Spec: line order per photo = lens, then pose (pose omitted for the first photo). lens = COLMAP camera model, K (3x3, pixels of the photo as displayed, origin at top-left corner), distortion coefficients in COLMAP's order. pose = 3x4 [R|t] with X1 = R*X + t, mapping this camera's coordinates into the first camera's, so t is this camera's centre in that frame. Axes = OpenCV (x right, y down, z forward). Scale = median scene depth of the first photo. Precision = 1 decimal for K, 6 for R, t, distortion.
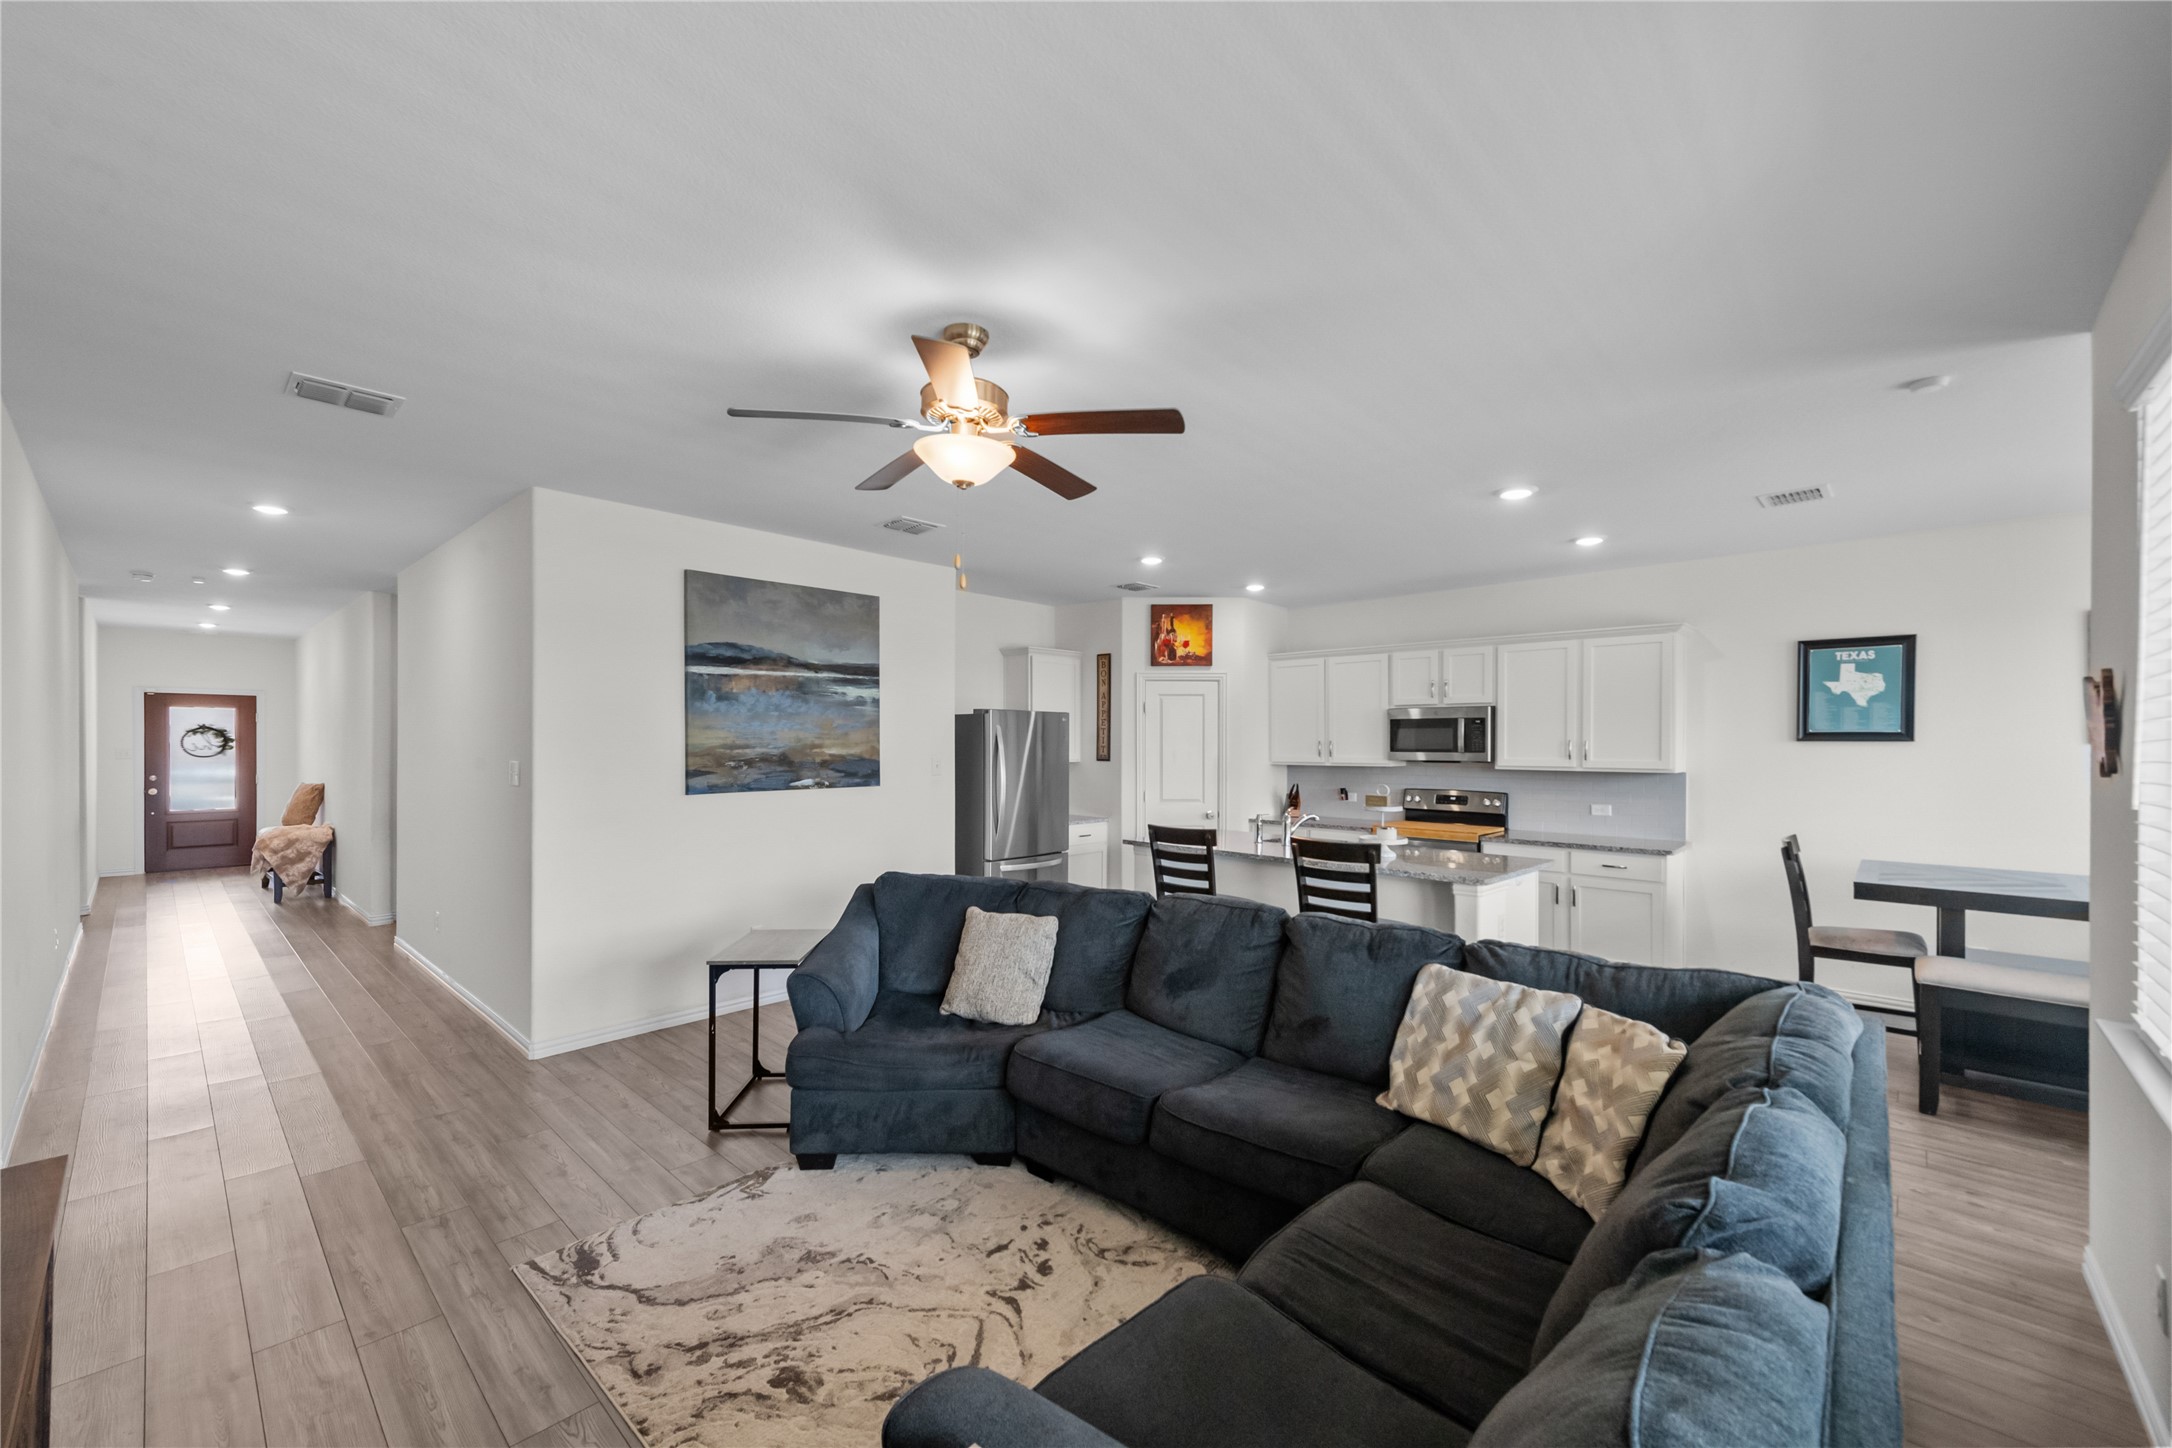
lens RADIAL K [[884.6, 0, 1084.0], [0, 884.6, 733.2], [0, 0, 1]] dist [0.019027, -0.000354]
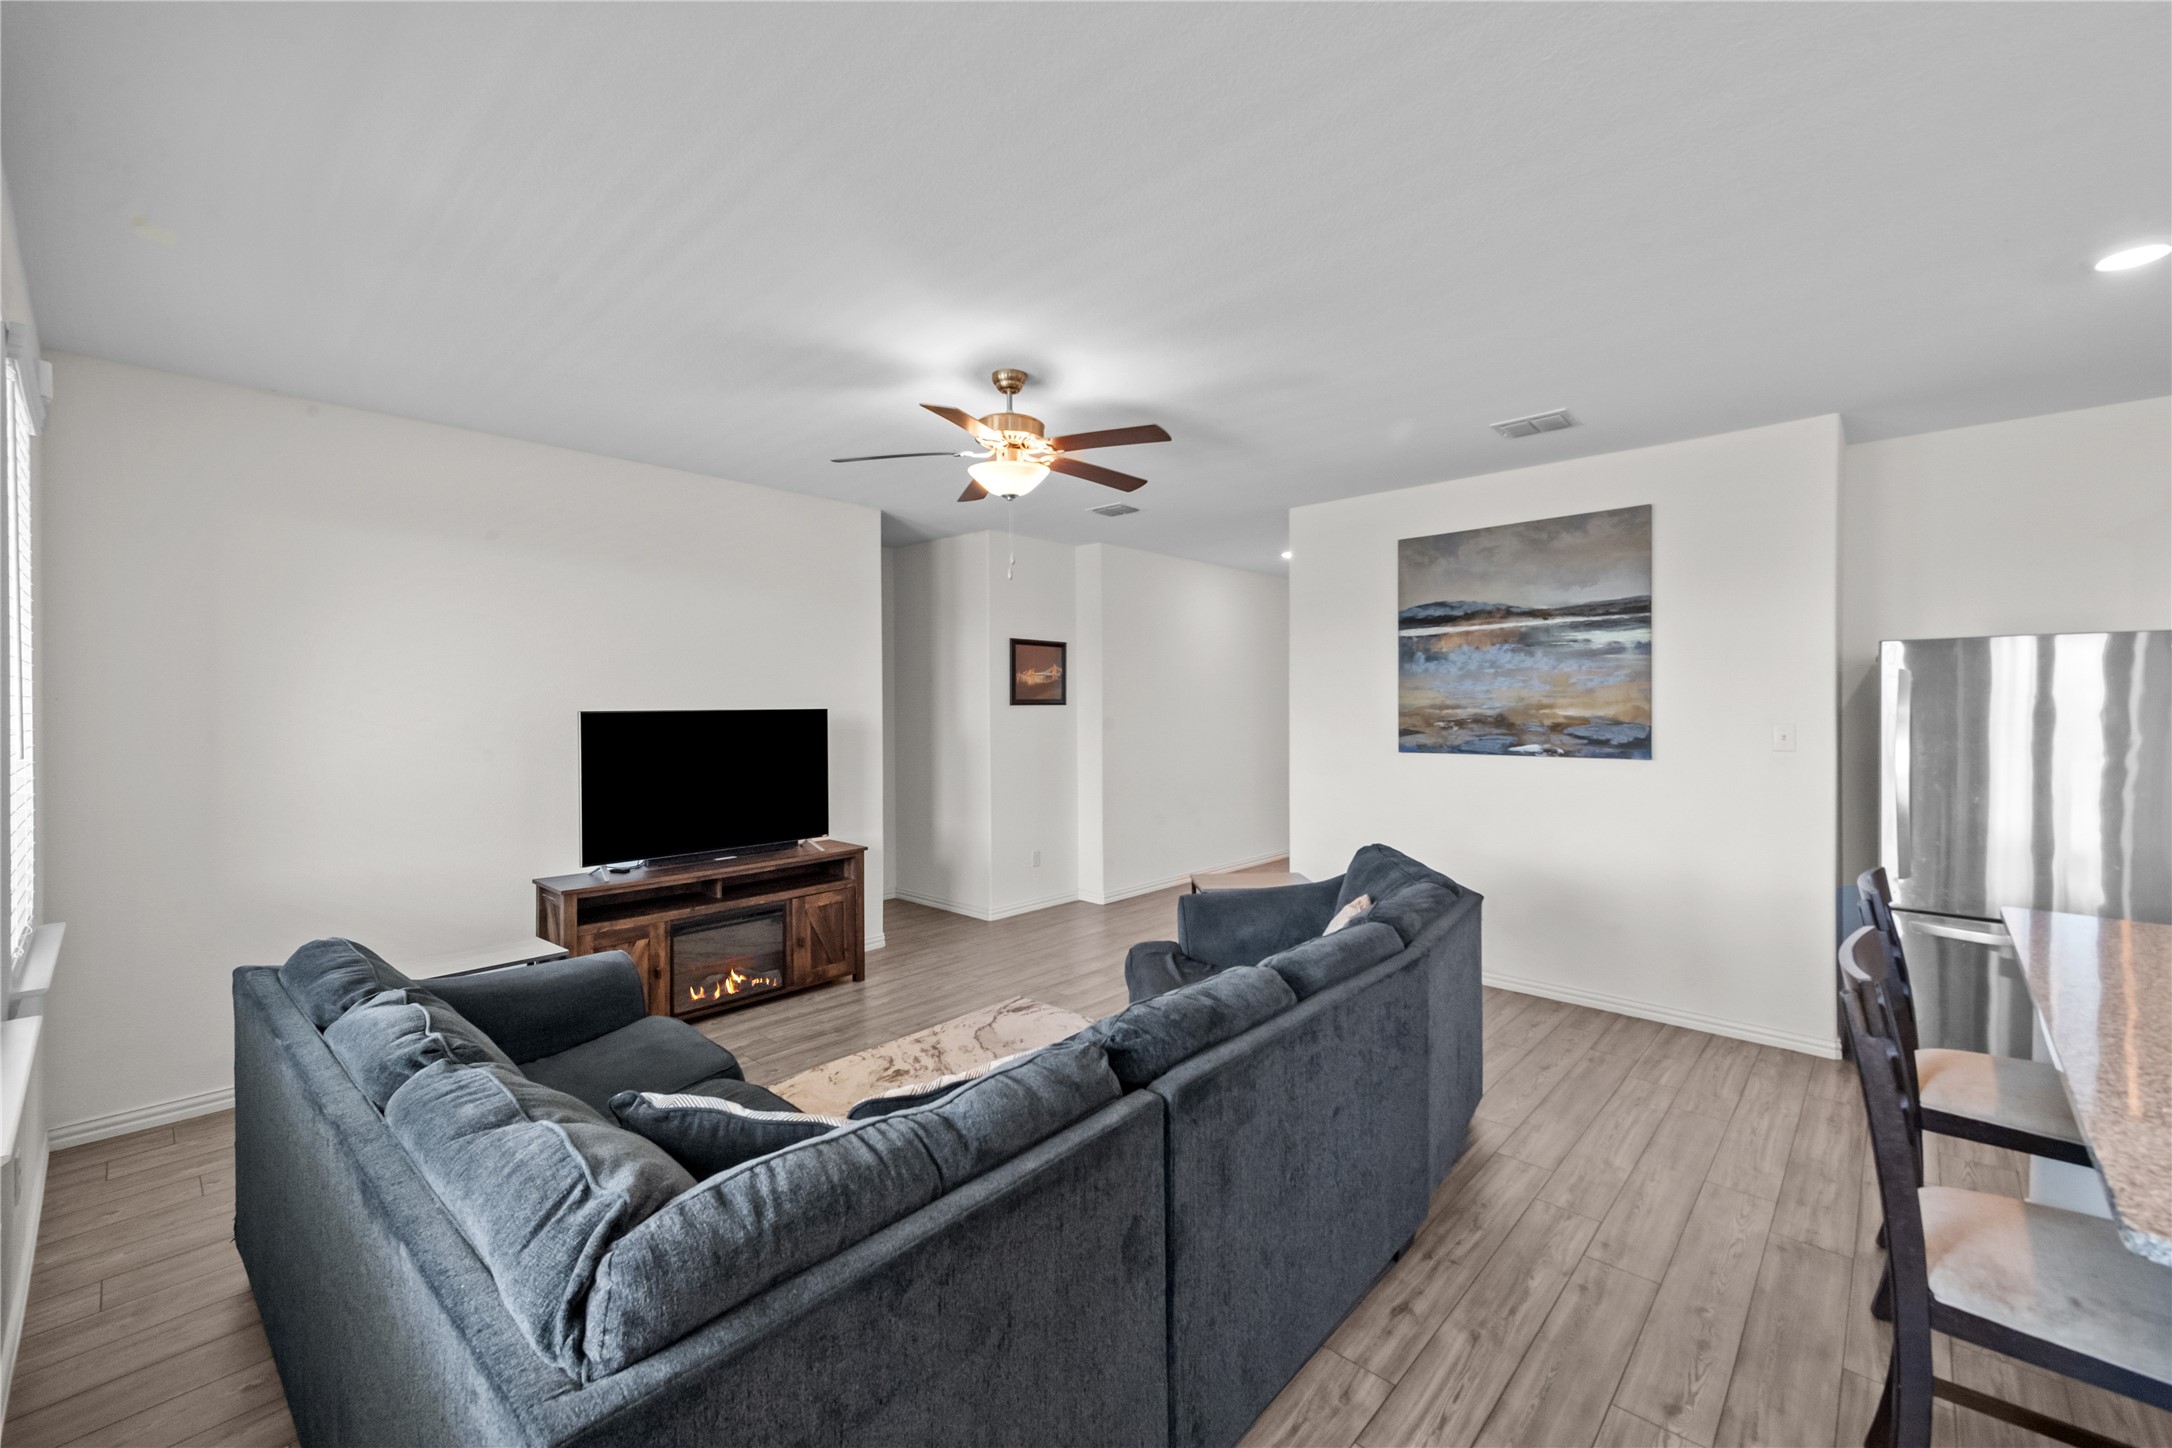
lens RADIAL K [[887.6, 0, 1083.1], [0, 887.6, 740.9], [0, 0, 1]] dist [0.011304, -0.000078]
pose [[0.015612, 0.025620, -0.999550, 0.564104], [0.005288, 0.999656, 0.025705, 0.024376], [0.999864, -0.005687, 0.015471, 0.563053]]
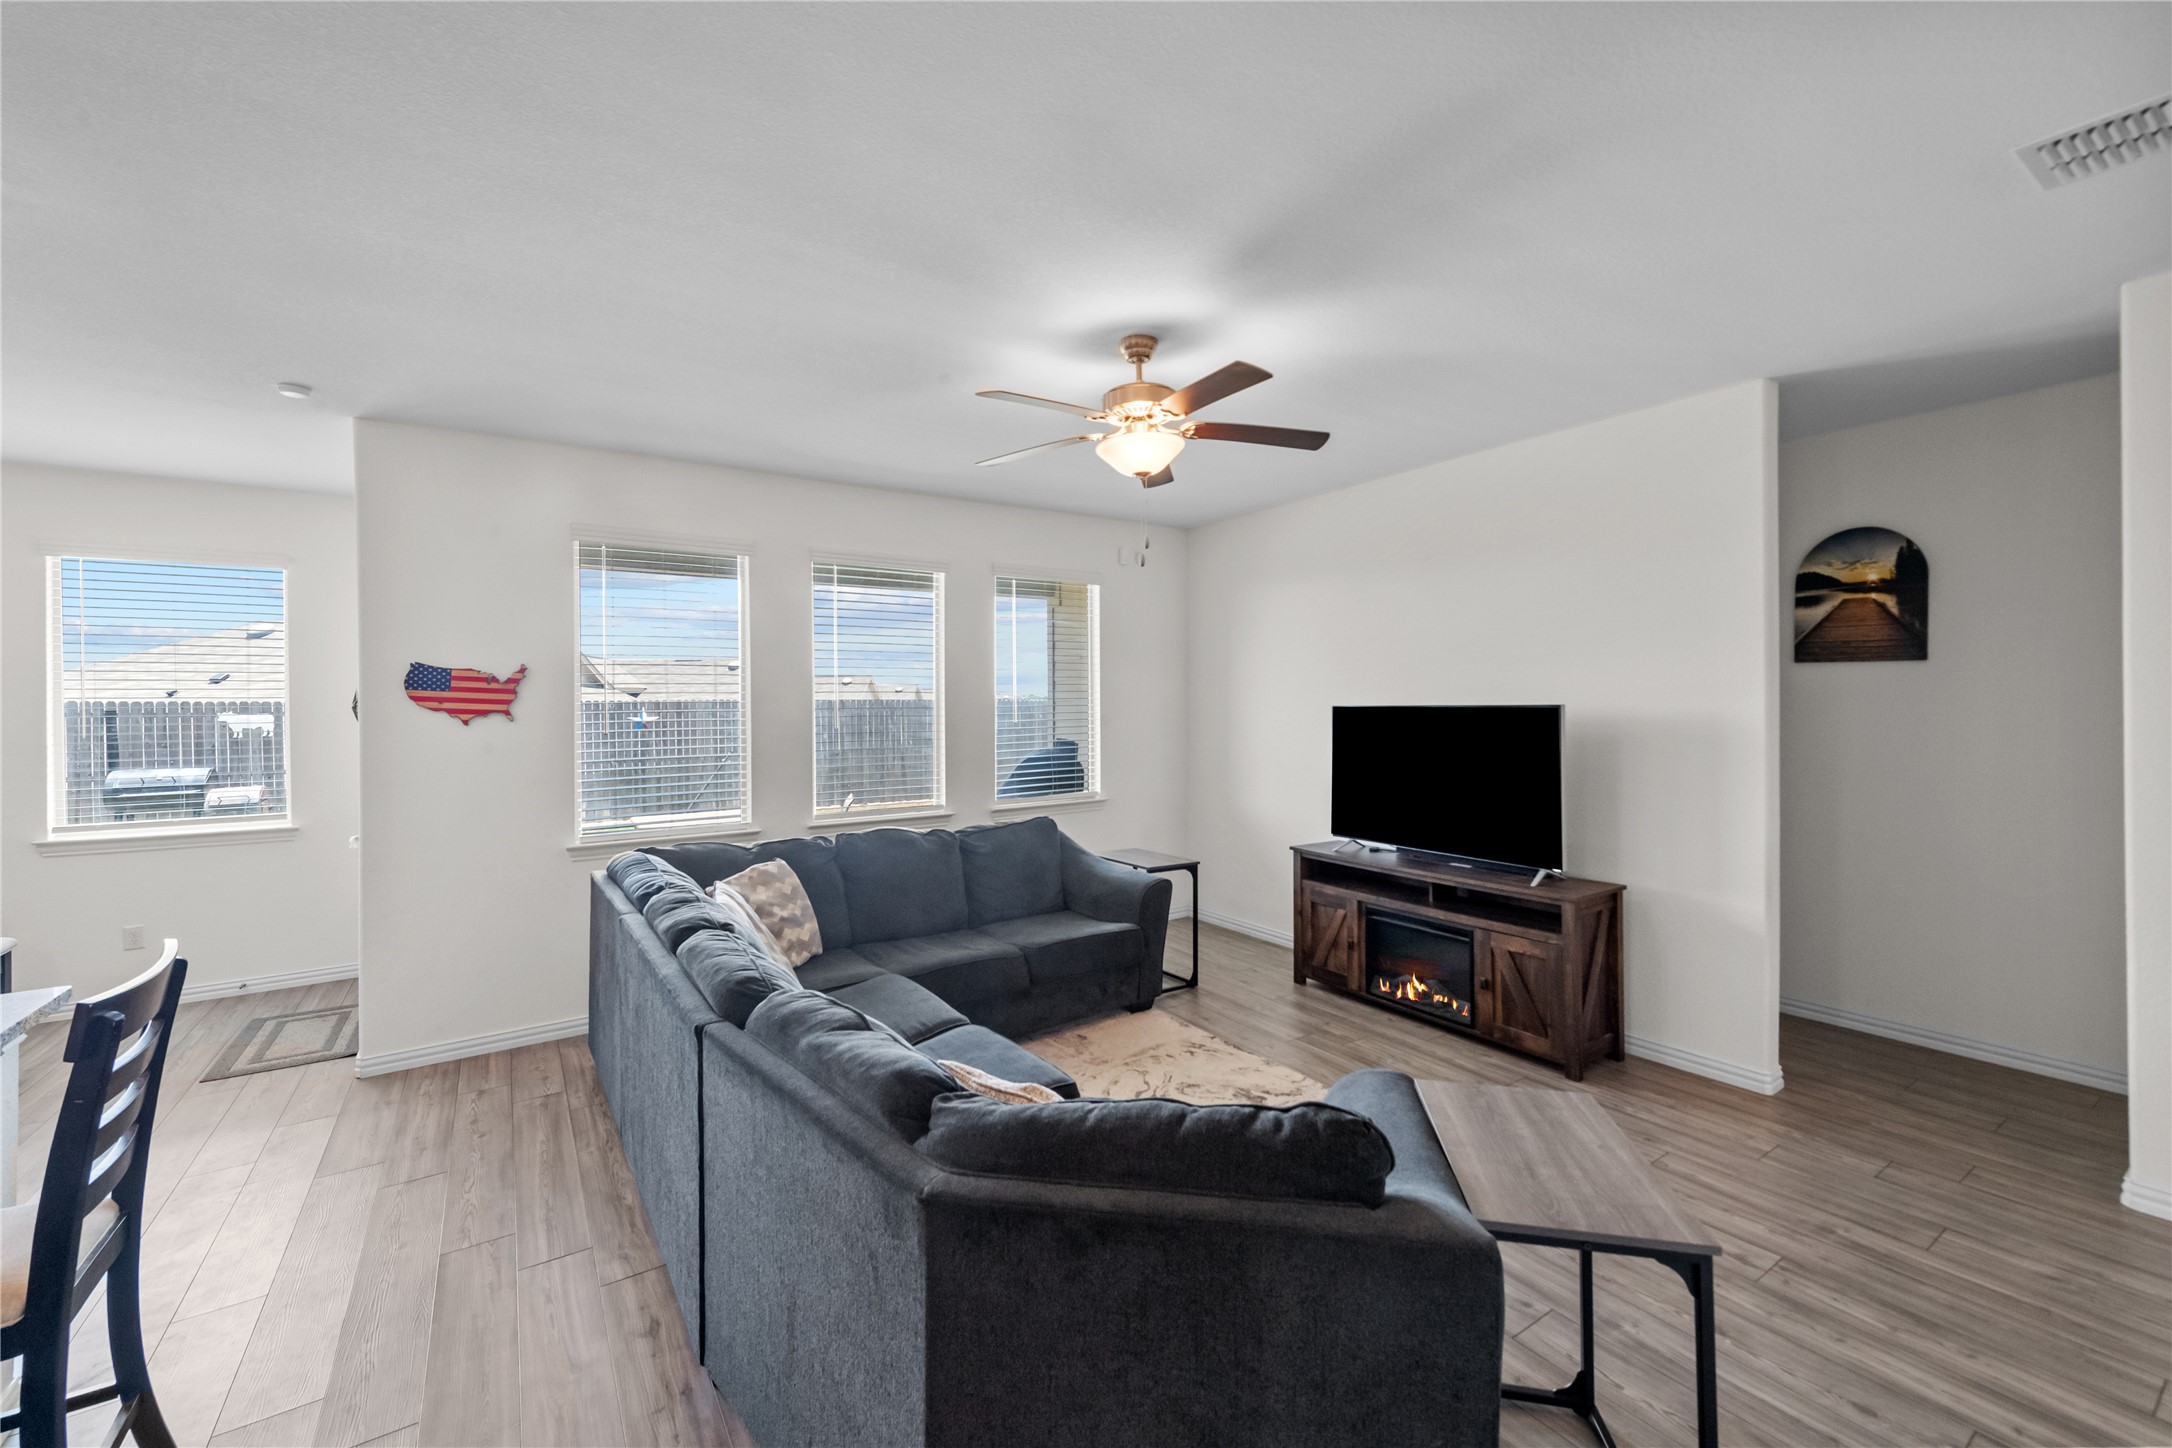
lens RADIAL K [[884.6, 0, 1084.0], [0, 884.6, 733.2], [0, 0, 1]] dist [0.019027, -0.000354]
pose [[-0.973055, -0.013111, 0.230198, -0.181963], [-0.004030, 0.999197, 0.039875, 0.008853], [-0.230536, 0.037873, -0.972326, 1.100227]]
